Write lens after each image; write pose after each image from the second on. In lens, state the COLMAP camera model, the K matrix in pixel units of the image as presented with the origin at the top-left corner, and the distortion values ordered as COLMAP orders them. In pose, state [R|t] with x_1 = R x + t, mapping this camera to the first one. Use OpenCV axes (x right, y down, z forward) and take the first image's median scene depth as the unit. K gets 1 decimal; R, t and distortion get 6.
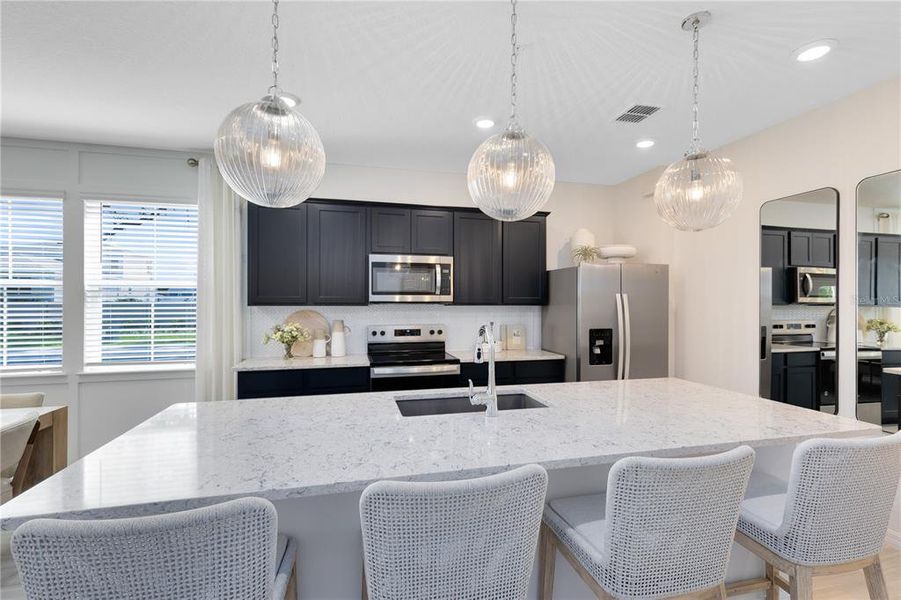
lens RADIAL K [[406.2, 0, 457.4], [0, 406.2, 303.2], [0, 0, 1]] dist [0.006504, -0.000065]
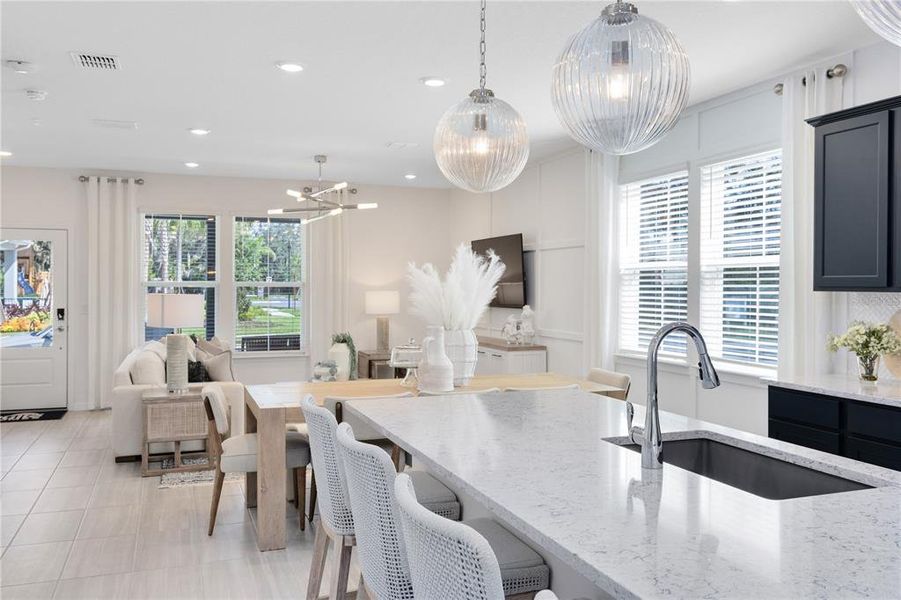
lens RADIAL K [[755.9, 0, 453.9], [0, 755.9, 283.0], [0, 0, 1]] dist [0.003527, 0.002776]
pose [[0.111755, -0.002804, -0.993732, 0.576989], [-0.005404, 0.999980, -0.003429, 0.000834], [0.993721, 0.005753, 0.111738, 0.276439]]
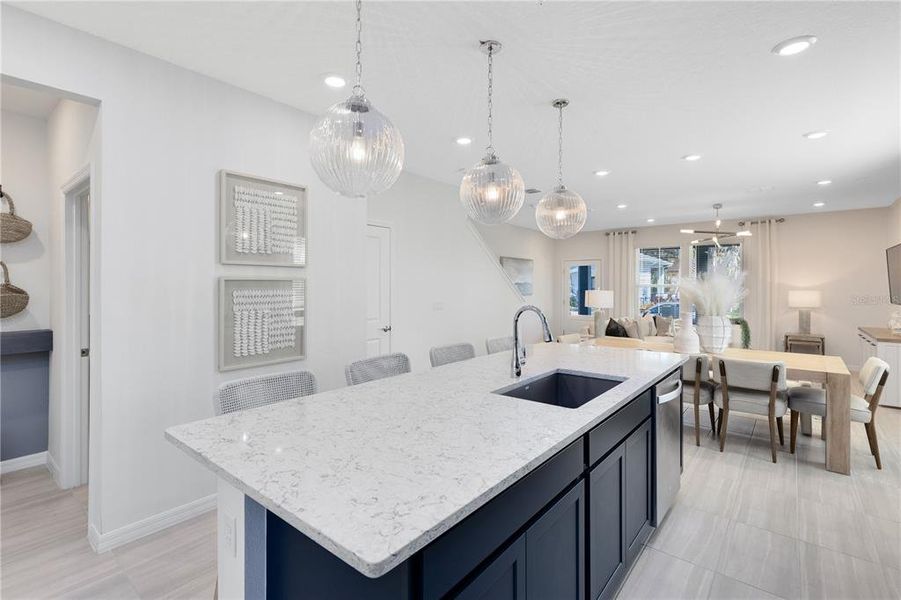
lens RADIAL K [[417.4, 0, 447.4], [0, 417.4, 282.5], [0, 0, 1]] dist [0.002171, -0.000055]
pose [[-0.806941, -0.004875, -0.590611, 0.484182], [-0.002401, 0.999985, -0.004974, -0.002903], [0.590627, -0.002595, -0.806941, 0.922164]]
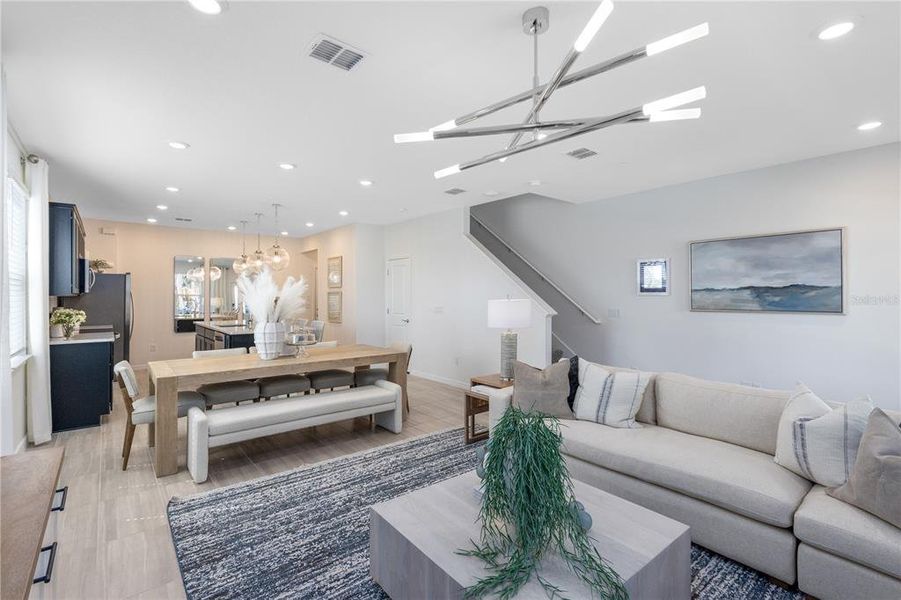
lens RADIAL K [[407.2, 0, 452.0], [0, 407.2, 296.4], [0, 0, 1]] dist [0.003708, 0.000137]
pose [[-0.439495, 0.000582, 0.898245, -1.980591], [0.001298, 0.999999, -0.000013, 0.011646], [-0.898244, 0.001160, -0.439495, 0.472597]]
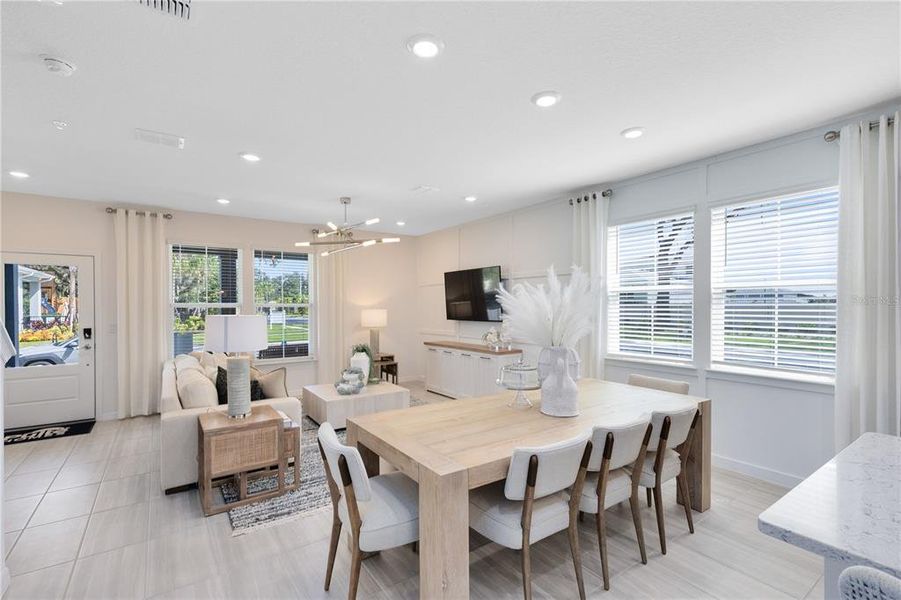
lens RADIAL K [[411.1, 0, 454.1], [0, 411.1, 306.4], [0, 0, 1]] dist [0.005728, 0.000079]
pose [[0.364222, 0.002480, -0.931309, -0.136840], [0.000294, 0.999996, 0.002778, 0.000417], [0.931312, -0.001285, 0.364220, -0.024851]]
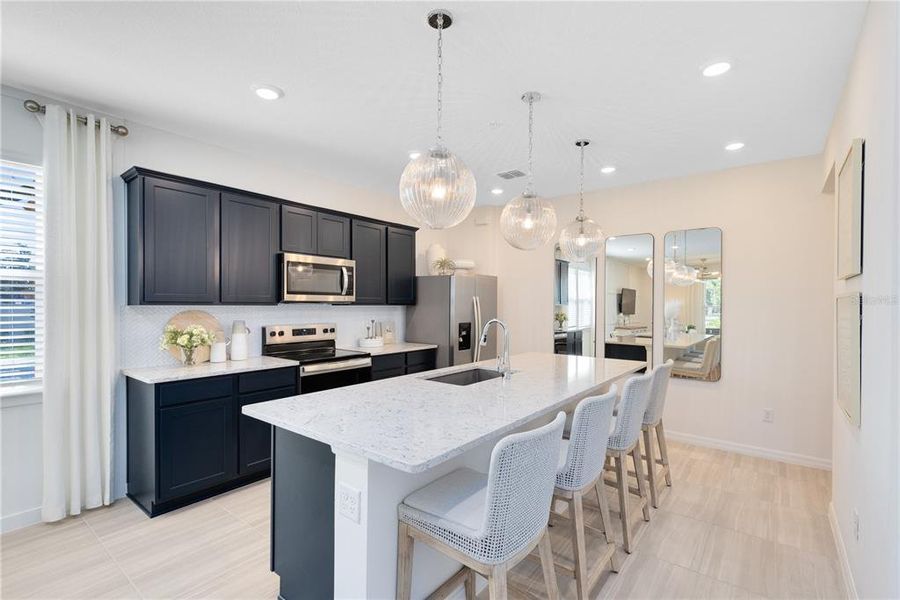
lens RADIAL K [[406.8, 0, 450.6], [0, 406.8, 310.7], [0, 0, 1]] dist [0.000465, -0.000024]
pose [[0.795632, -0.006488, 0.605746, -0.481019], [-0.005138, 0.999834, 0.017459, 0.000010], [-0.605759, -0.017003, 0.795467, -0.027829]]
